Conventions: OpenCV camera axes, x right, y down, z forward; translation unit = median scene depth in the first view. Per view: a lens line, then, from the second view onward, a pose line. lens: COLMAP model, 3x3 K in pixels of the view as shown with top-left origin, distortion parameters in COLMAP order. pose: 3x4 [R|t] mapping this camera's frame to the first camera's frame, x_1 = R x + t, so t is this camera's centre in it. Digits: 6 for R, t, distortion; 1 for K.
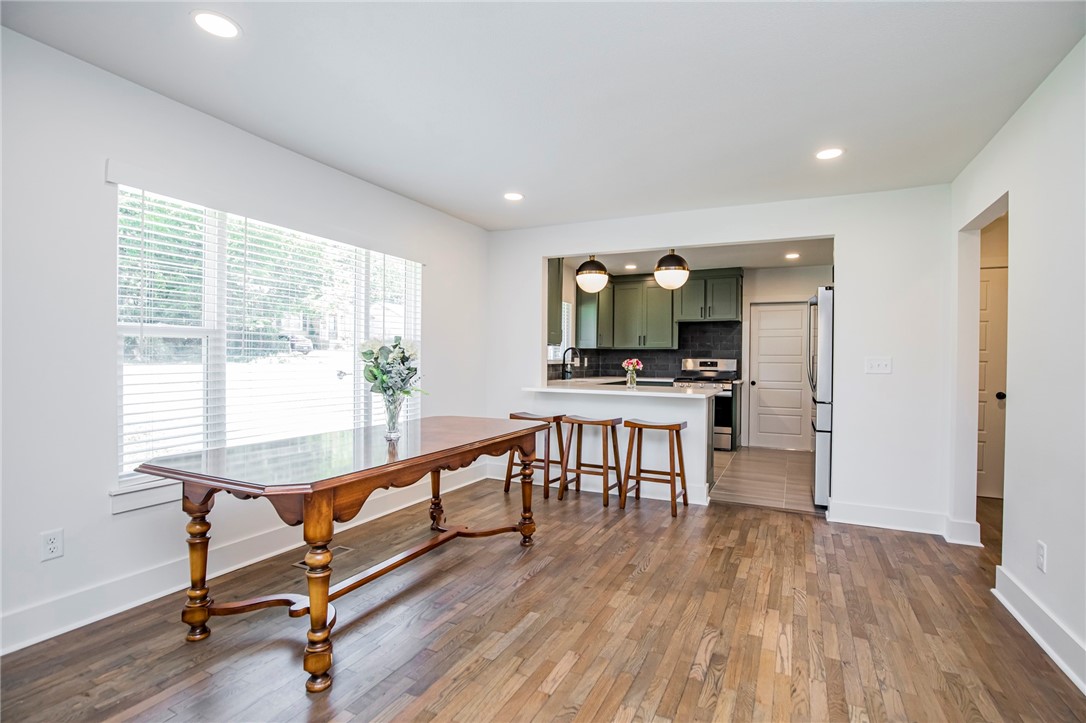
lens RADIAL K [[504.9, 0, 543.0], [0, 504.9, 361.5], [0, 0, 1]] dist [-0.048958, 0.000297]
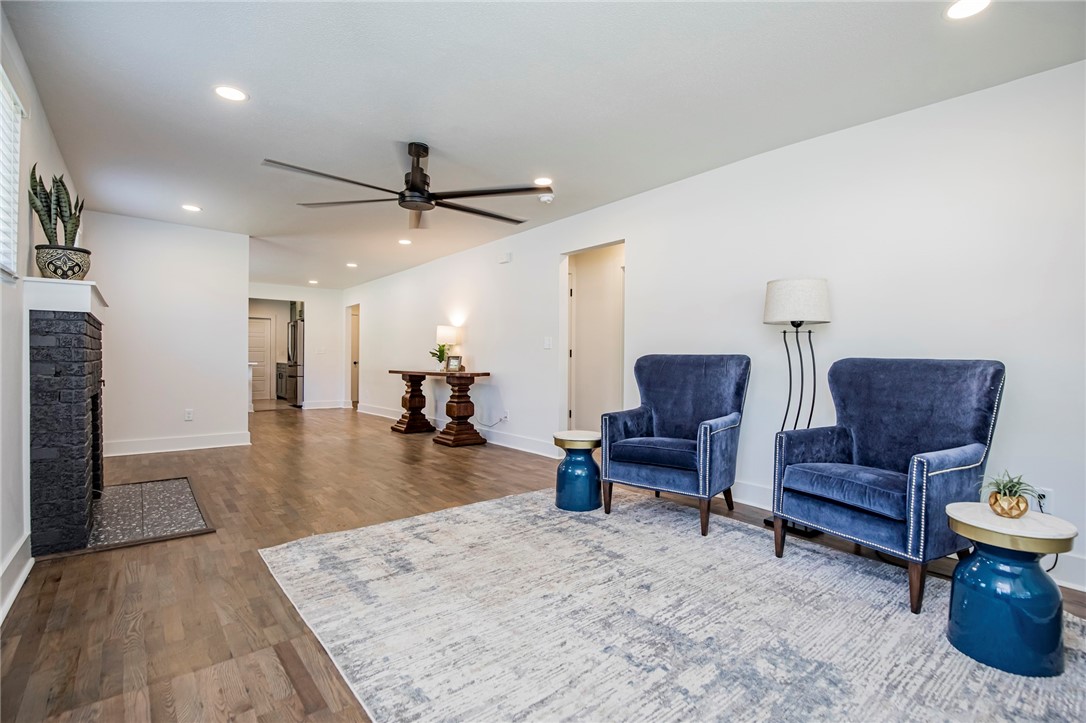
lens RADIAL K [[503.5, 0, 557.8], [0, 503.5, 359.5], [0, 0, 1]] dist [-0.036586, 0.007421]
pose [[0.402803, -0.013754, 0.915183, -0.749155], [0.010591, 0.999890, 0.010365, 0.025566], [-0.915225, 0.005518, 0.402904, -0.748265]]
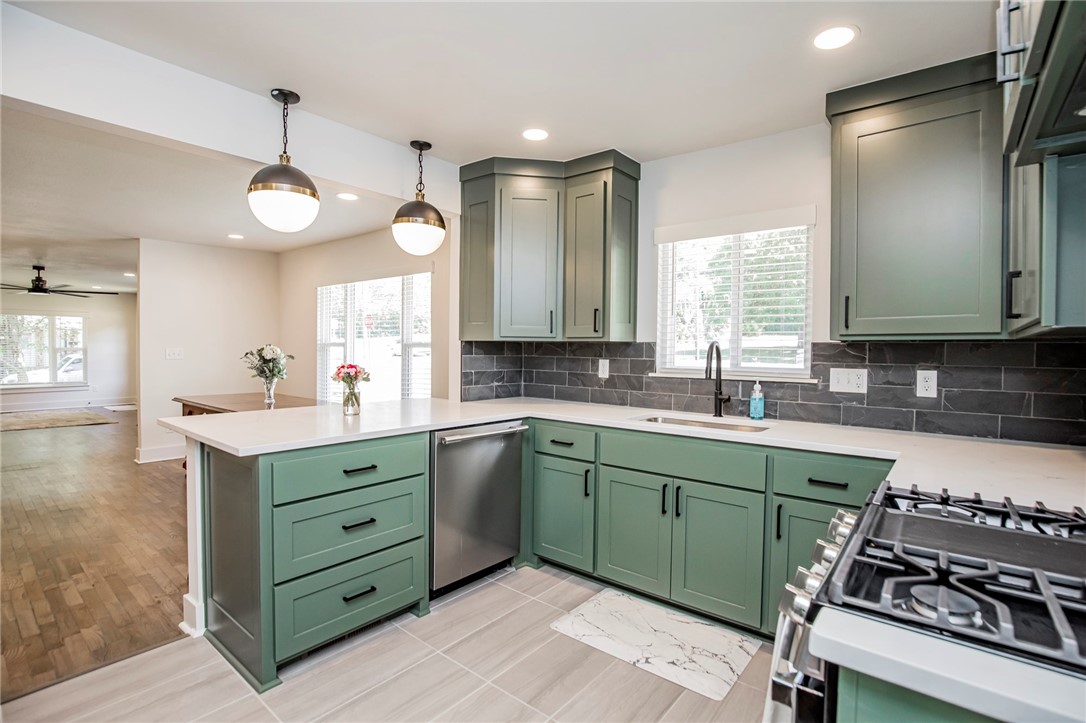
lens RADIAL K [[503.5, 0, 557.8], [0, 503.5, 359.5], [0, 0, 1]] dist [-0.036586, 0.007421]
pose [[-0.200918, 0.009175, -0.979565, 0.475983], [-0.018994, 0.999732, 0.013260, -0.015201], [0.979424, 0.021270, -0.200690, 0.929855]]
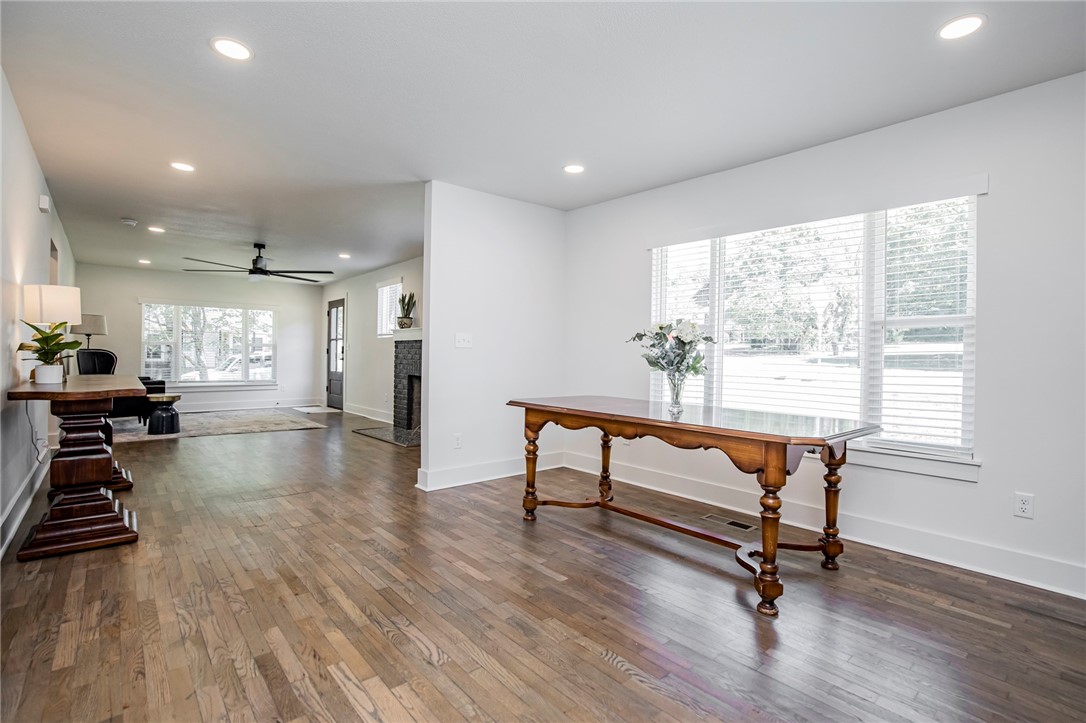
lens RADIAL K [[518.5, 0, 575.7], [0, 518.5, 360.7], [0, 0, 1]] dist [-0.040443, -0.000334]
pose [[-0.353861, -0.004988, -0.935285, 0.338528], [-0.027289, 0.999615, 0.004994, 0.016565], [0.934900, 0.027290, -0.353861, 0.483327]]
